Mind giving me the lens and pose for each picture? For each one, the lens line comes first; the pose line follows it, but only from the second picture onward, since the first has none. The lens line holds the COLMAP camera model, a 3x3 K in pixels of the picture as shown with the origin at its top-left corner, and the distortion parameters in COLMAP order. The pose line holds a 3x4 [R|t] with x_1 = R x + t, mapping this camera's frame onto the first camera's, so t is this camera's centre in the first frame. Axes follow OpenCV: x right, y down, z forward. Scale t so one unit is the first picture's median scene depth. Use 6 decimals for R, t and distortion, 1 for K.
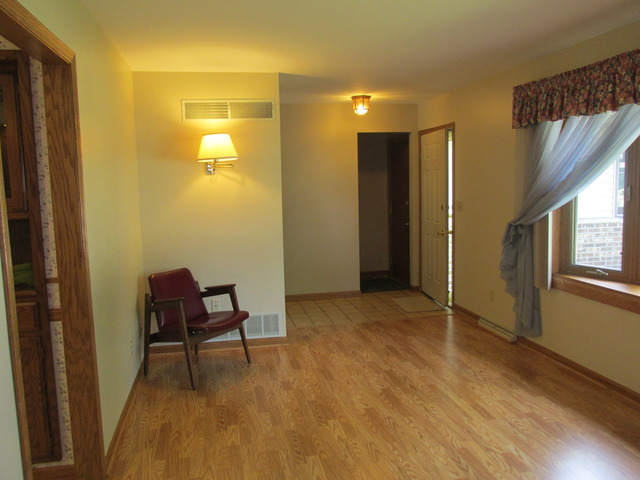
lens RADIAL K [[528.4, 0, 320.4], [0, 528.4, 239.8], [0, 0, 1]] dist [-0.039289, 0.001910]
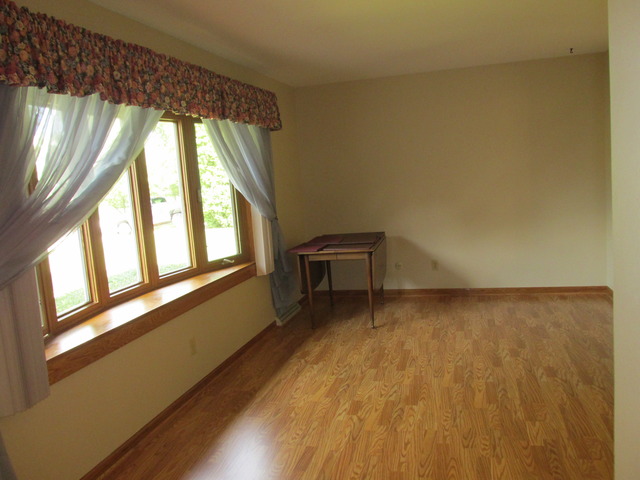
lens RADIAL K [[528.4, 0, 320.9], [0, 528.4, 239.5], [0, 0, 1]] dist [-0.039289, 0.001910]
pose [[-0.890065, 0.036710, 0.454353, -0.106691], [0.146839, 0.966710, 0.209548, -0.190067], [-0.431535, 0.253228, -0.865825, 1.835254]]
